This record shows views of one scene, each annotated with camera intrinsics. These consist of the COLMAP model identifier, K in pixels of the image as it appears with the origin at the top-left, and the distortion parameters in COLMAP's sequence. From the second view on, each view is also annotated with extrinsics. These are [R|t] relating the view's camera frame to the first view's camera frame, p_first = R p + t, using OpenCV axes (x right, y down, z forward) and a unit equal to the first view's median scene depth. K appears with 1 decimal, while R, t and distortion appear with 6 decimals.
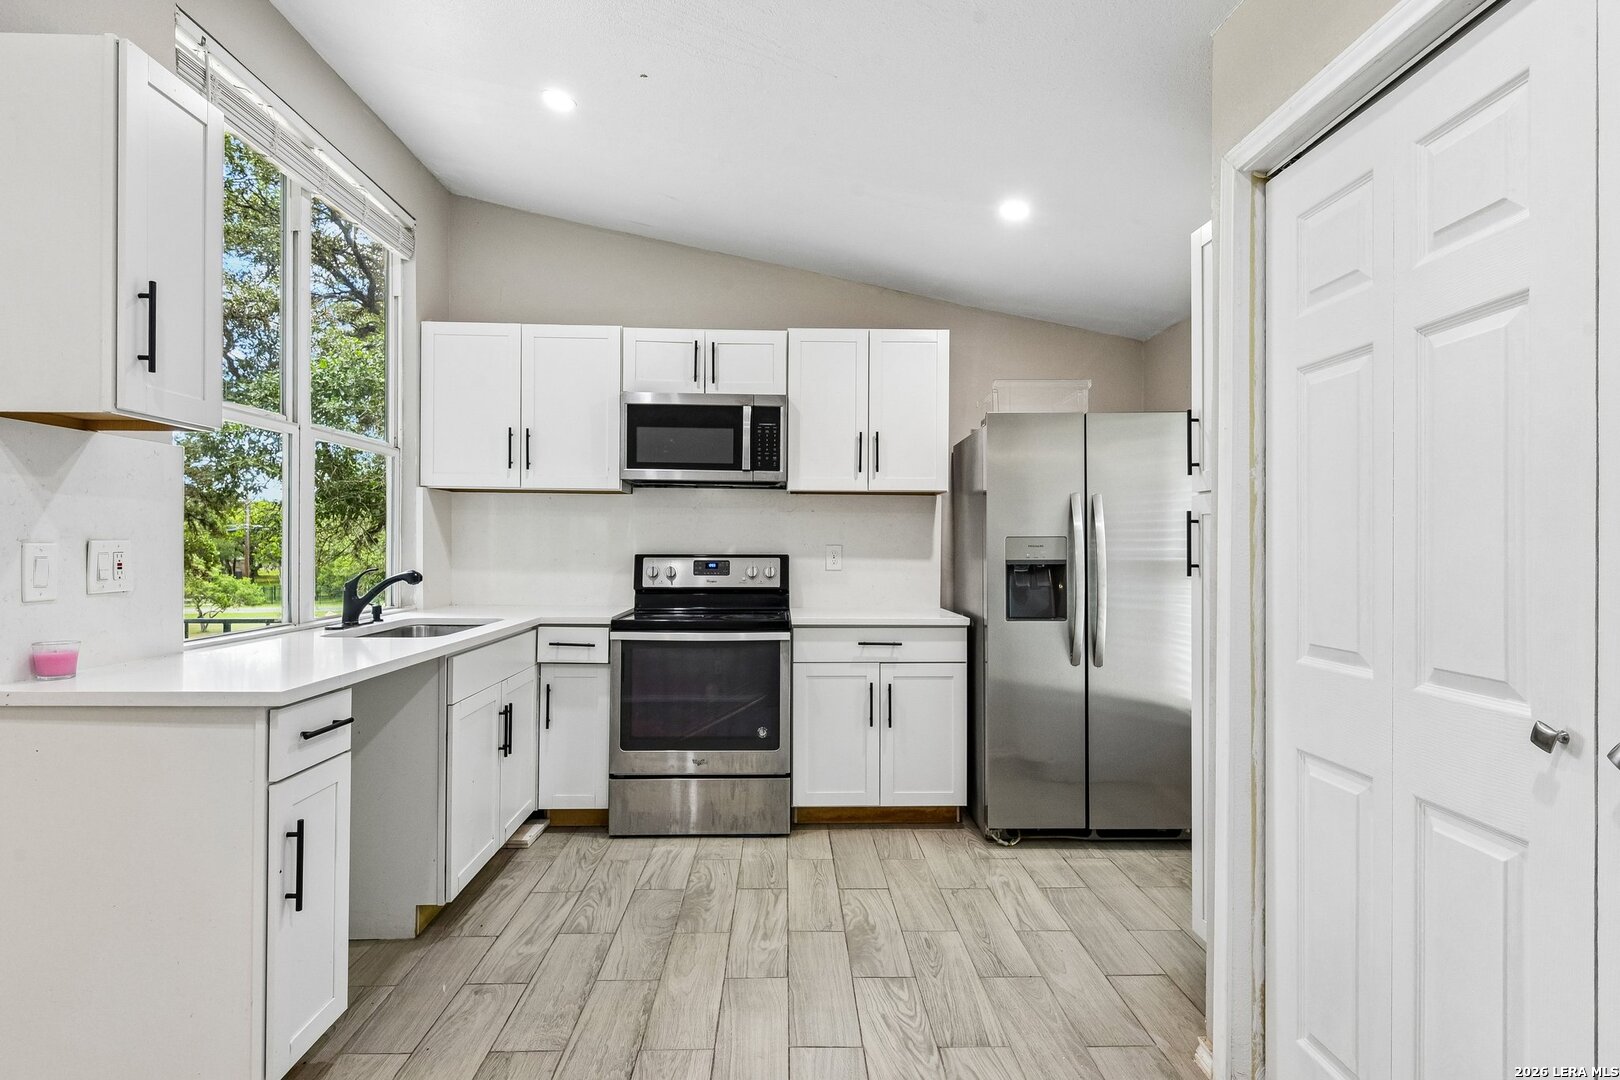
lens RADIAL K [[838.3, 0, 810.0], [0, 838.3, 540.0], [0, 0, 1]] dist [0.002940, -0.000144]
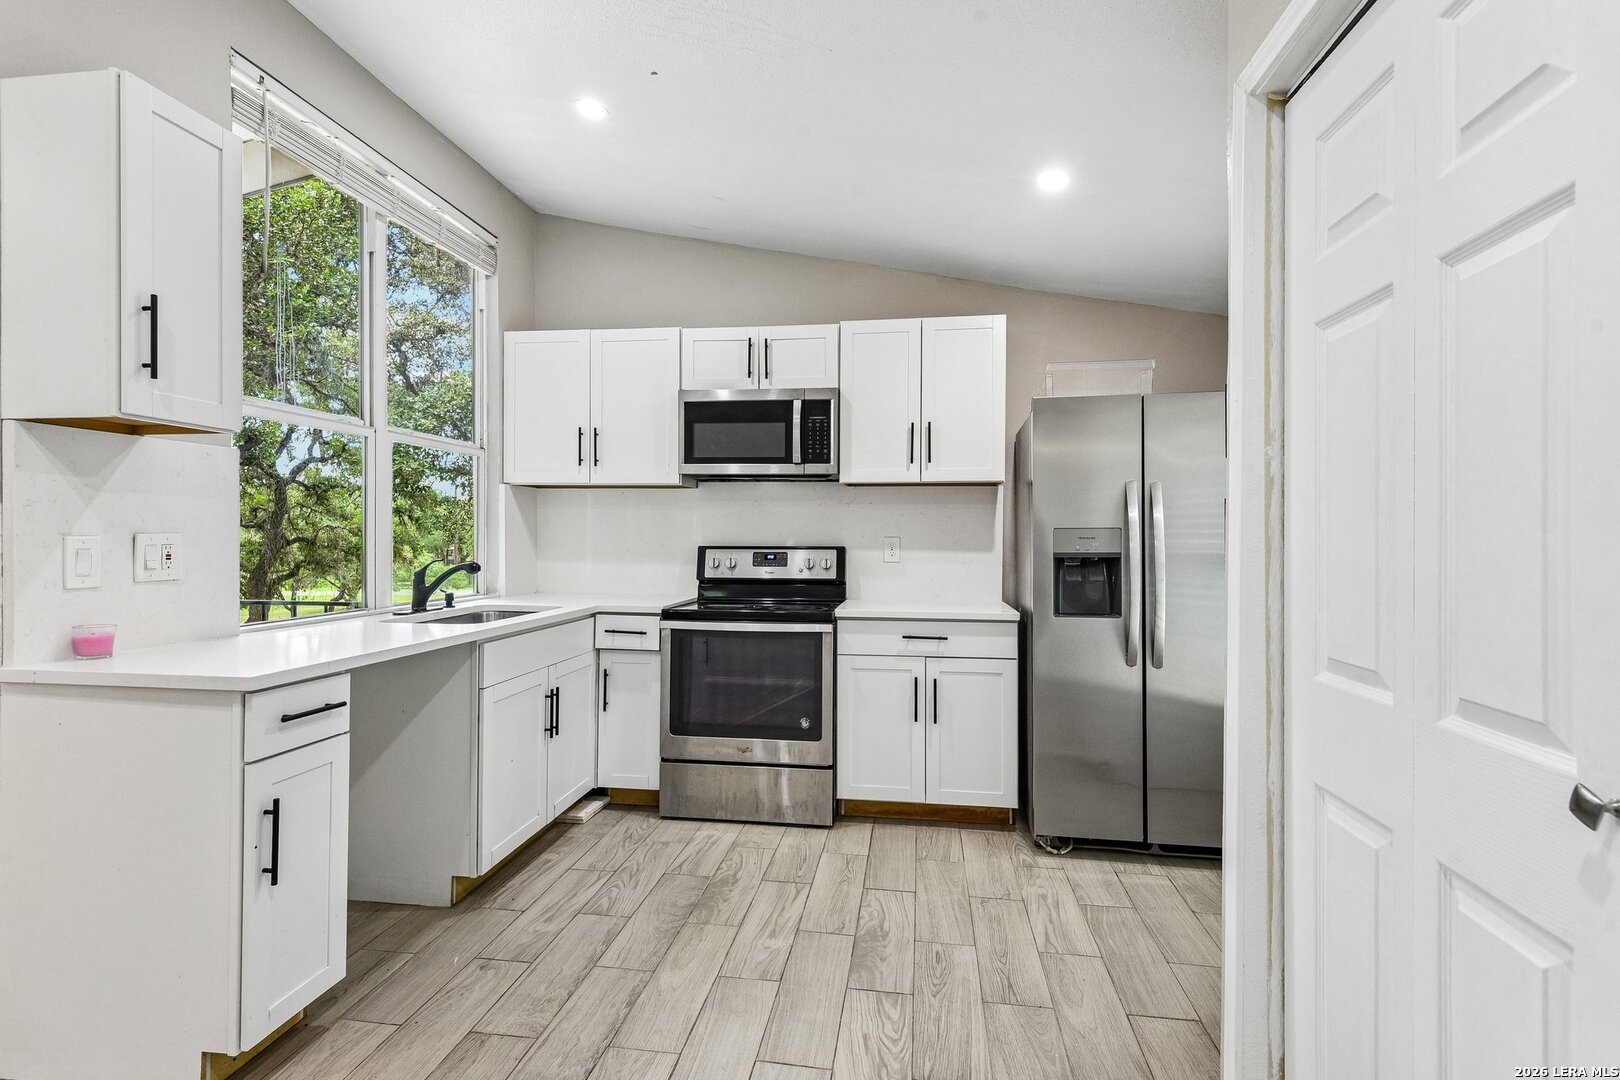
lens RADIAL K [[784.1, 0, 809.6], [0, 784.1, 534.0], [0, 0, 1]] dist [0.011620, -0.000369]
pose [[0.983855, -0.001515, -0.178958, 0.147192], [0.002010, 0.999995, 0.002586, -0.000119], [0.178953, -0.002904, 0.983853, 0.093456]]
